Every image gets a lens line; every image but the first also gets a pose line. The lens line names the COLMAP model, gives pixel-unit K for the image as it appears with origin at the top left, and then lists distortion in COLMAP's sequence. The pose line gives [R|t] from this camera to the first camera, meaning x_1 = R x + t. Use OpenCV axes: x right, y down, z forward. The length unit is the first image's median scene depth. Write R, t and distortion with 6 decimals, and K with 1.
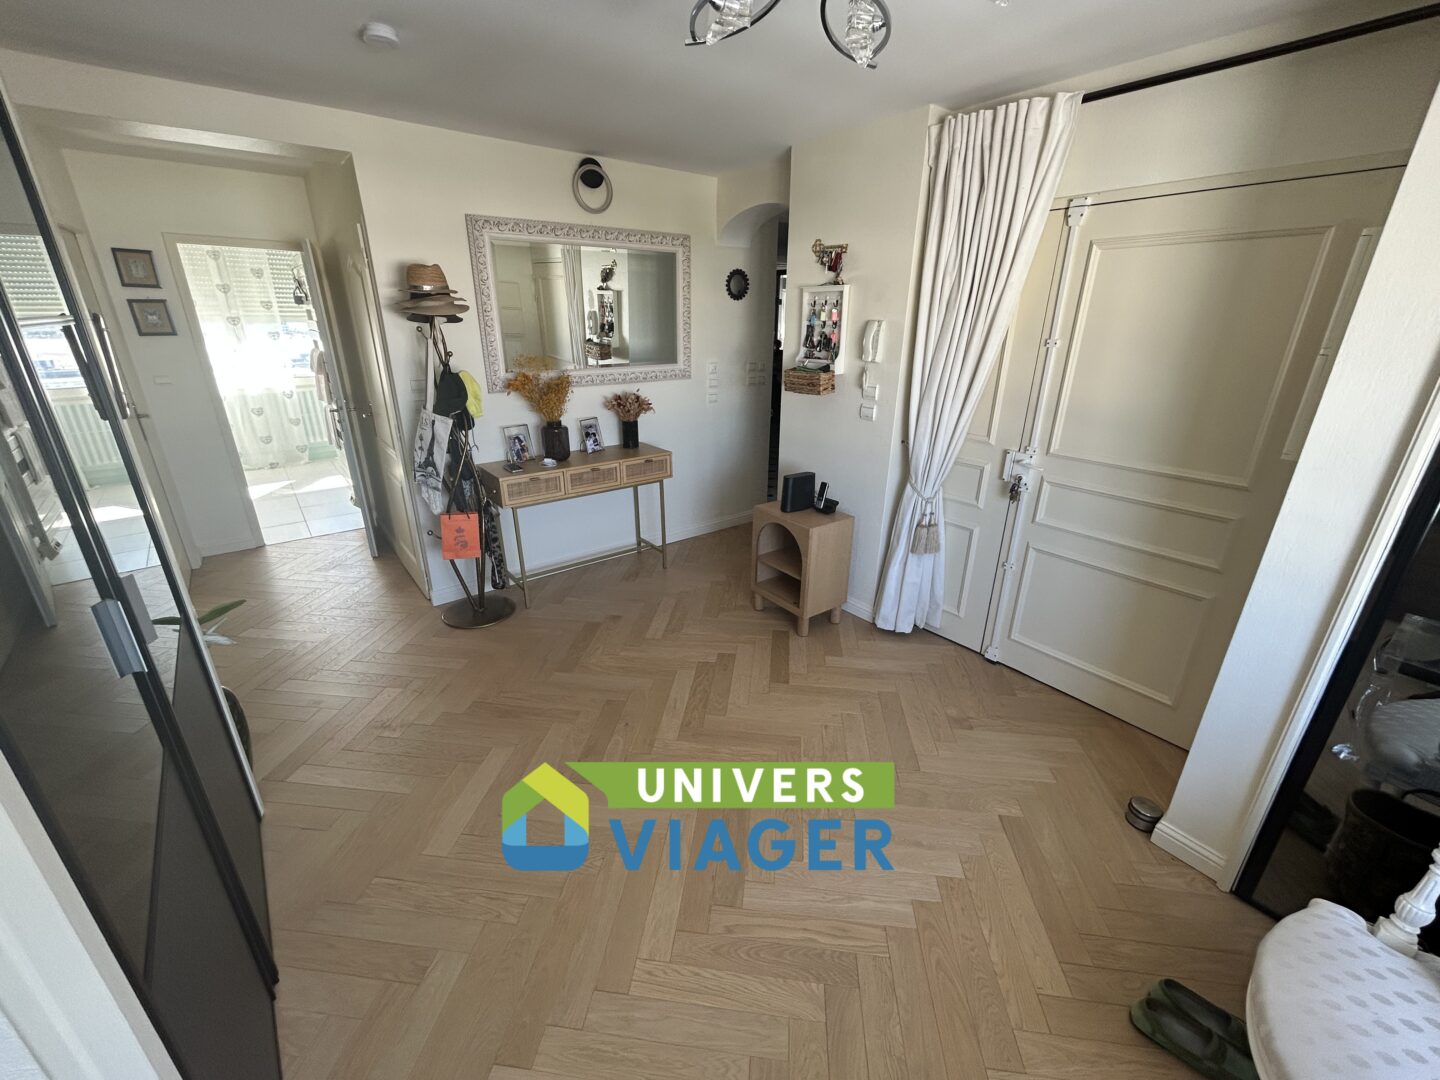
lens RADIAL K [[585.8, 0, 721.4], [0, 585.8, 537.9], [0, 0, 1]] dist [-0.001782, 0.002253]
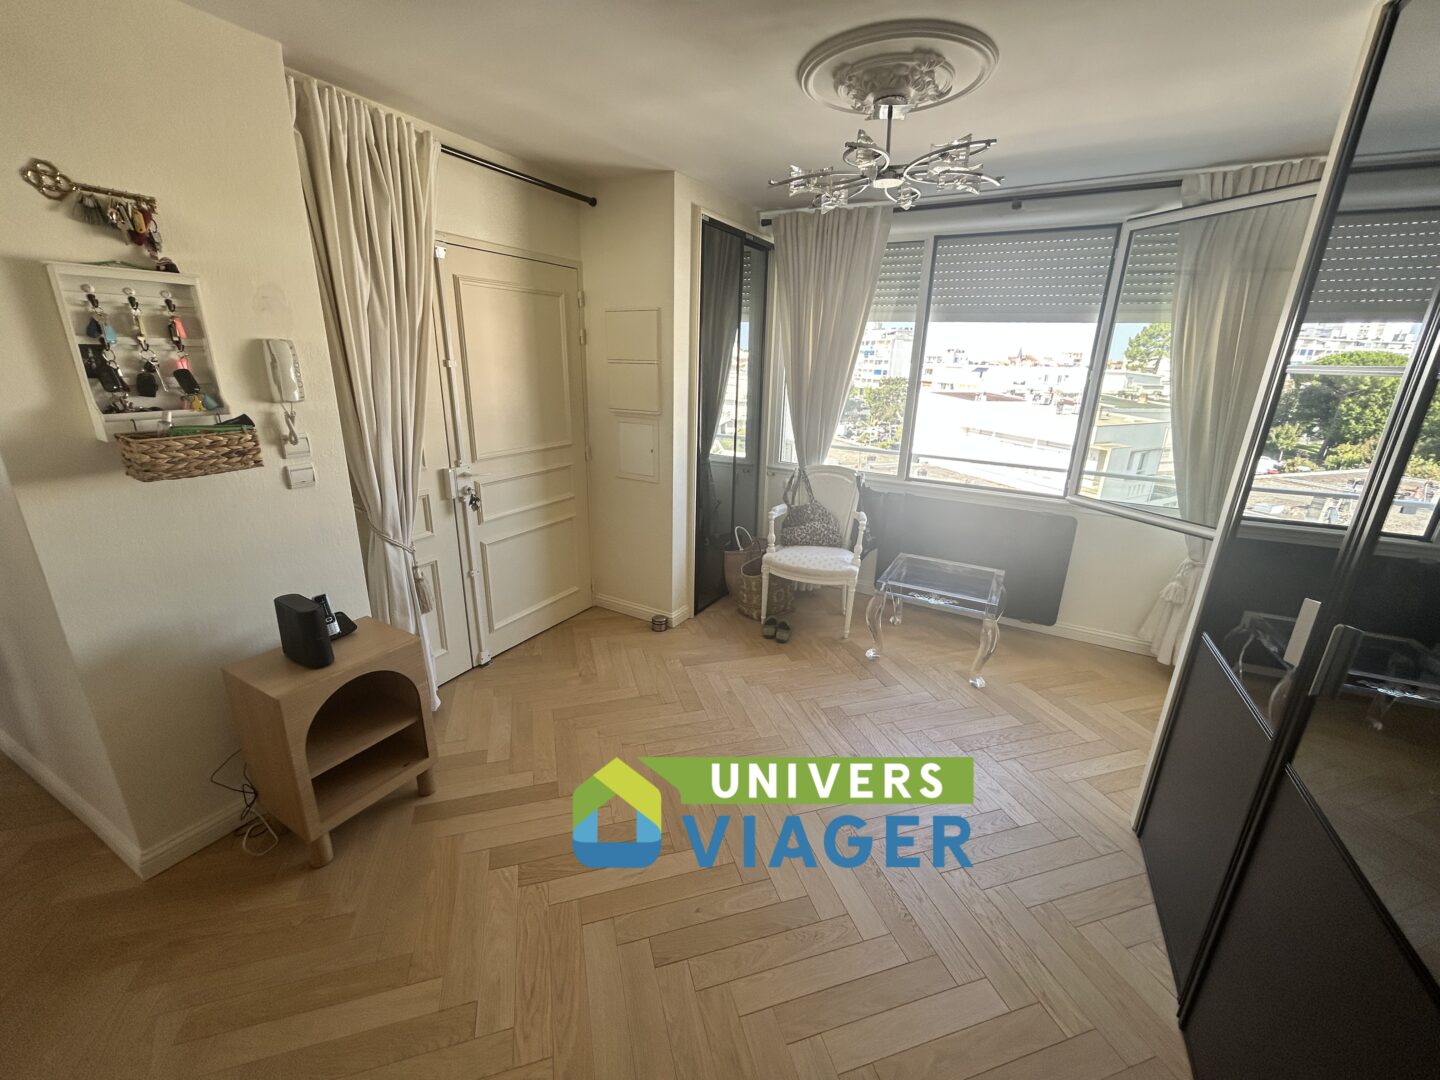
lens RADIAL K [[585.8, 0, 721.4], [0, 585.8, 537.9], [0, 0, 1]] dist [-0.001782, 0.002253]
pose [[-0.403140, -0.291870, 0.867346, -0.561265], [0.297050, 0.854722, 0.425690, -0.307425], [-0.865586, 0.429258, -0.257873, 0.818941]]
